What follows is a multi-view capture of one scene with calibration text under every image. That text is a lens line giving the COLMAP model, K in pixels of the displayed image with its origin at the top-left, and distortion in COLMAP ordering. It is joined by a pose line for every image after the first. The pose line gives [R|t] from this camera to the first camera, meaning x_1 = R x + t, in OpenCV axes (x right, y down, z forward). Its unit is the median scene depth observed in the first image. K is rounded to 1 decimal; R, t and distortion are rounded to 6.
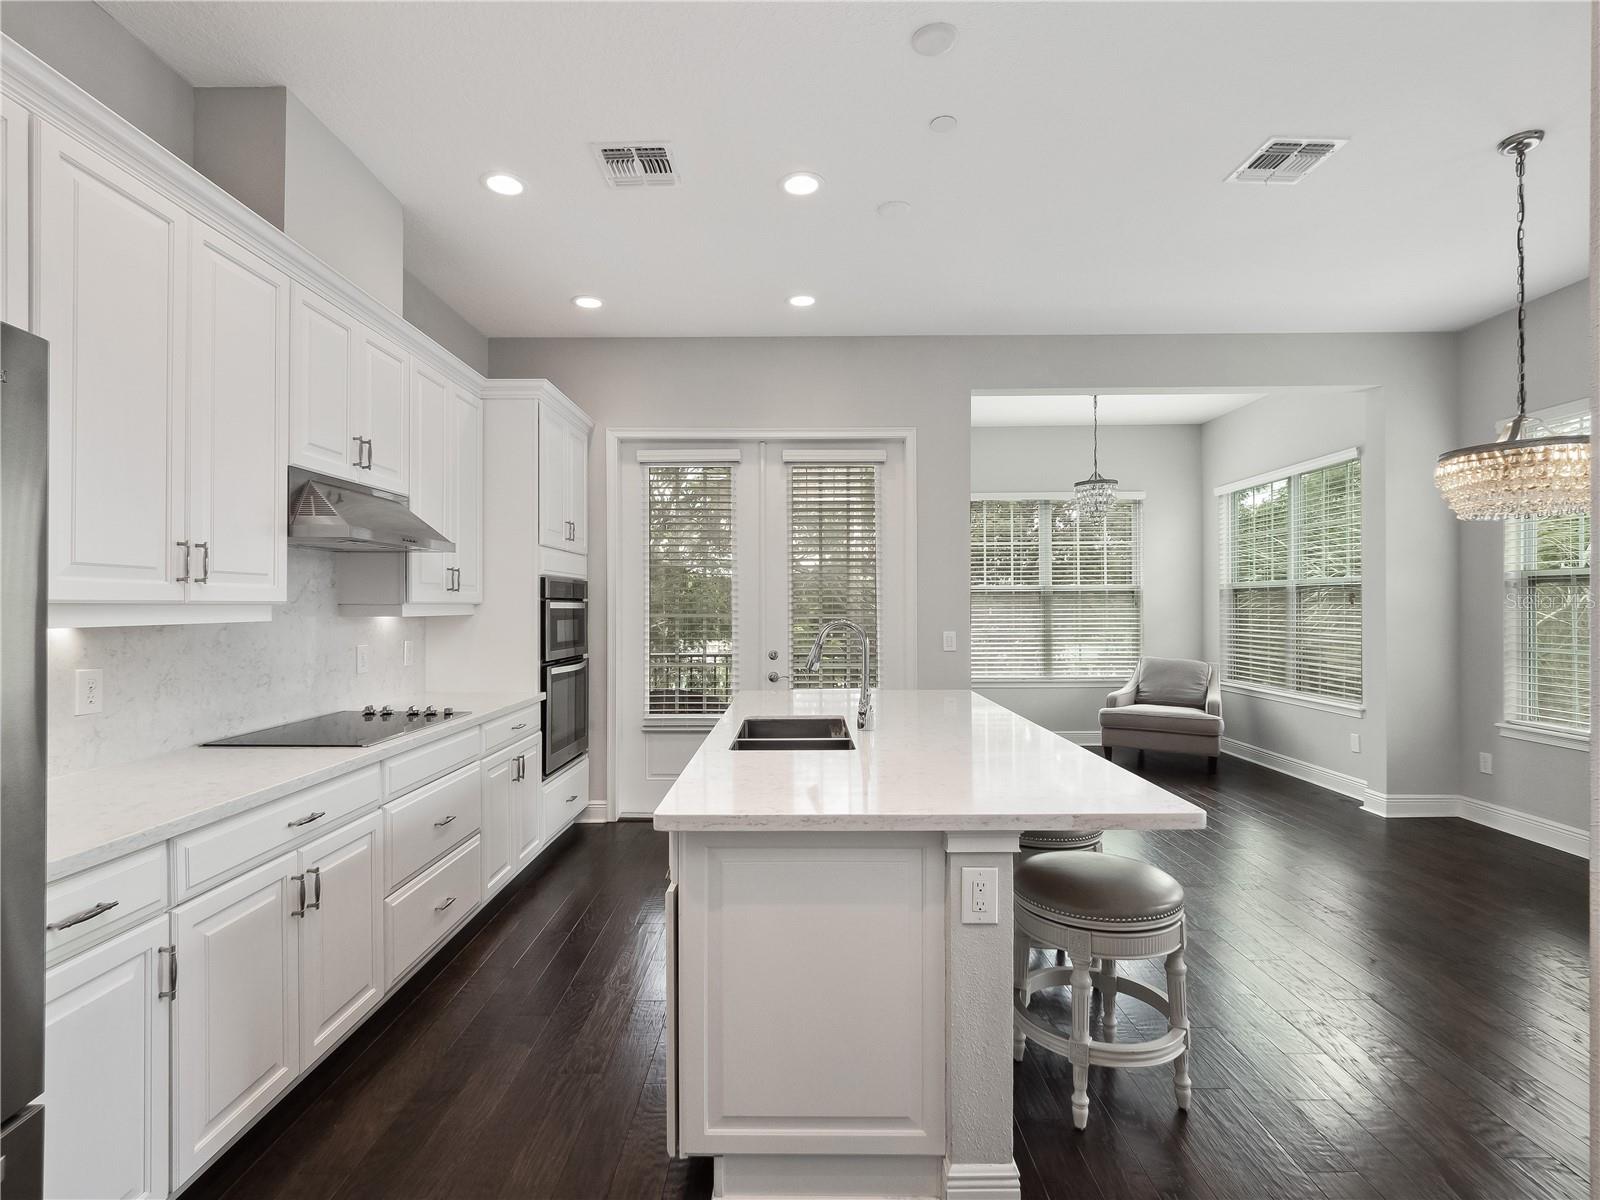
lens RADIAL K [[758.0, 0, 800.0], [0, 758.0, 600.0], [0, 0, 1]] dist [-0.011233, 0.000269]
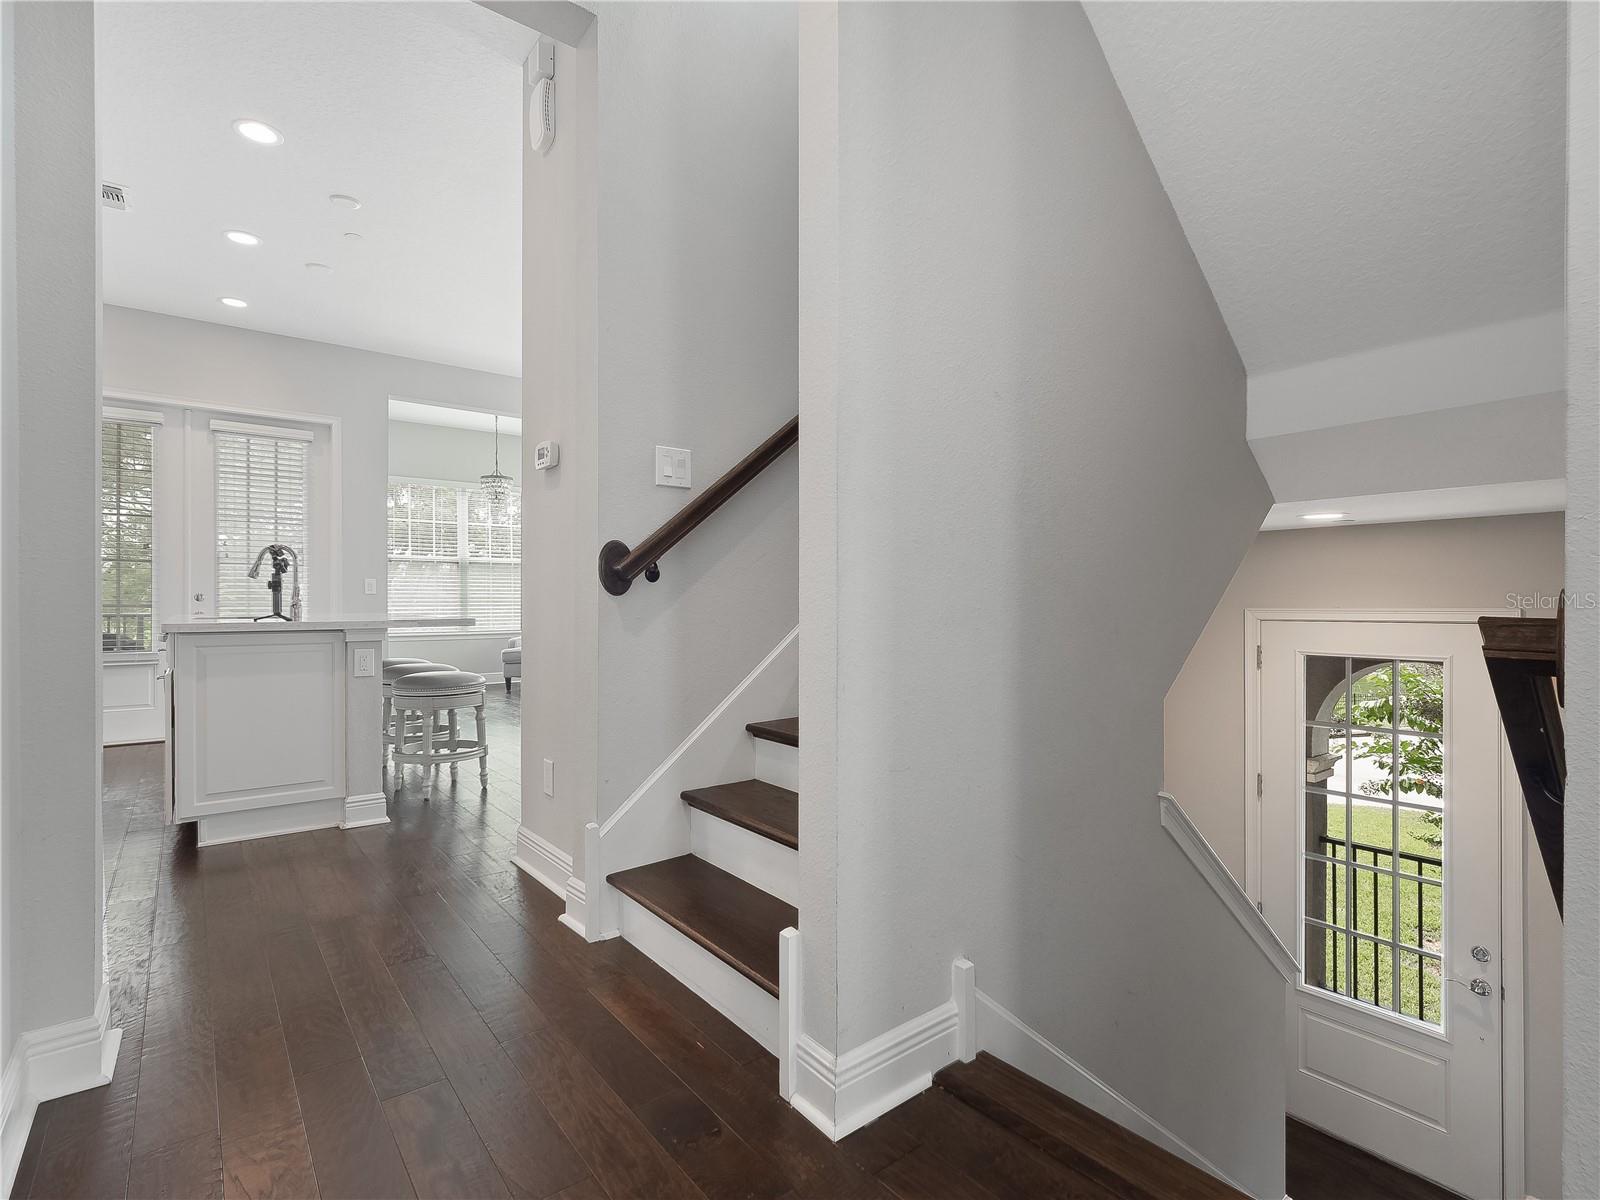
lens RADIAL K [[760.1, 0, 793.9], [0, 760.1, 611.7], [0, 0, 1]] dist [-0.009702, -0.000381]
pose [[0.780531, -0.002893, 0.625110, -0.058797], [-0.005929, 0.999910, 0.012030, 0.093789], [-0.625089, -0.013096, 0.780444, -0.568926]]
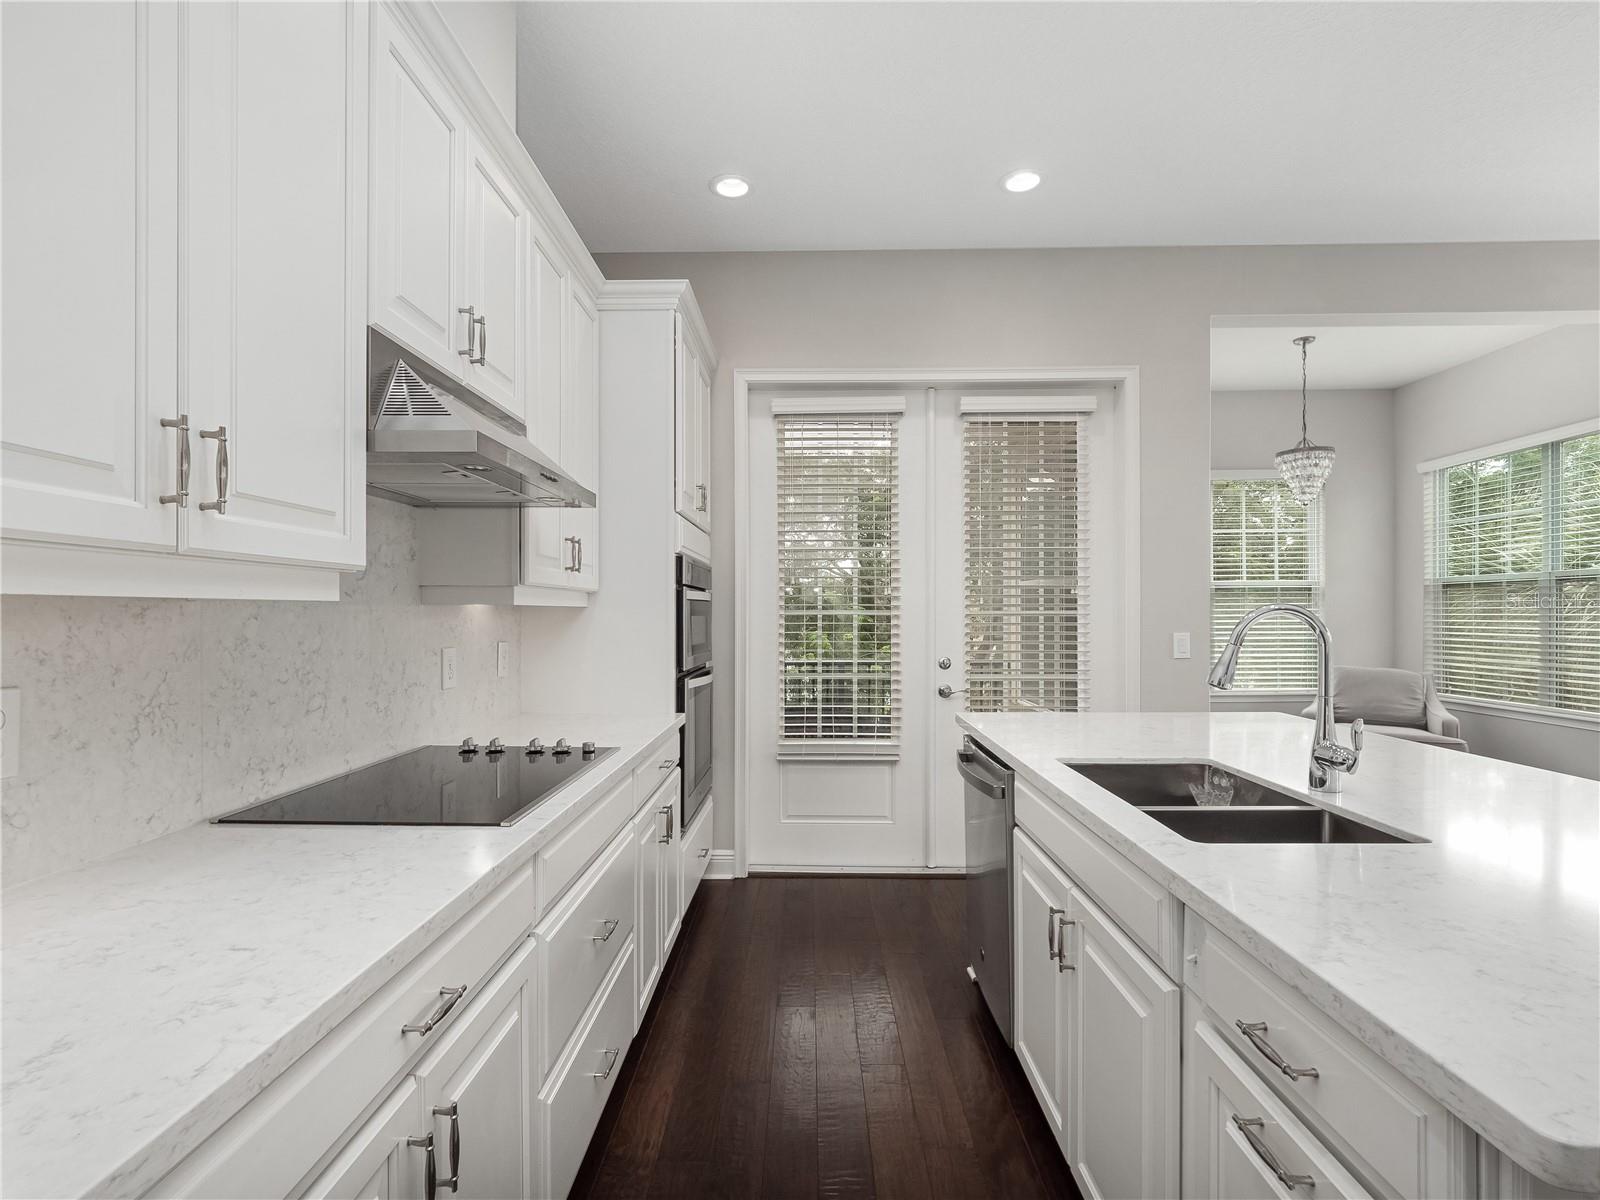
lens RADIAL K [[760.1, 0, 793.9], [0, 760.1, 611.7], [0, 0, 1]] dist [-0.009702, -0.000381]
pose [[0.999739, -0.000581, -0.022821, -0.213581], [0.000670, 0.999992, 0.003885, 0.020812], [0.022818, -0.003899, 0.999732, 0.271621]]
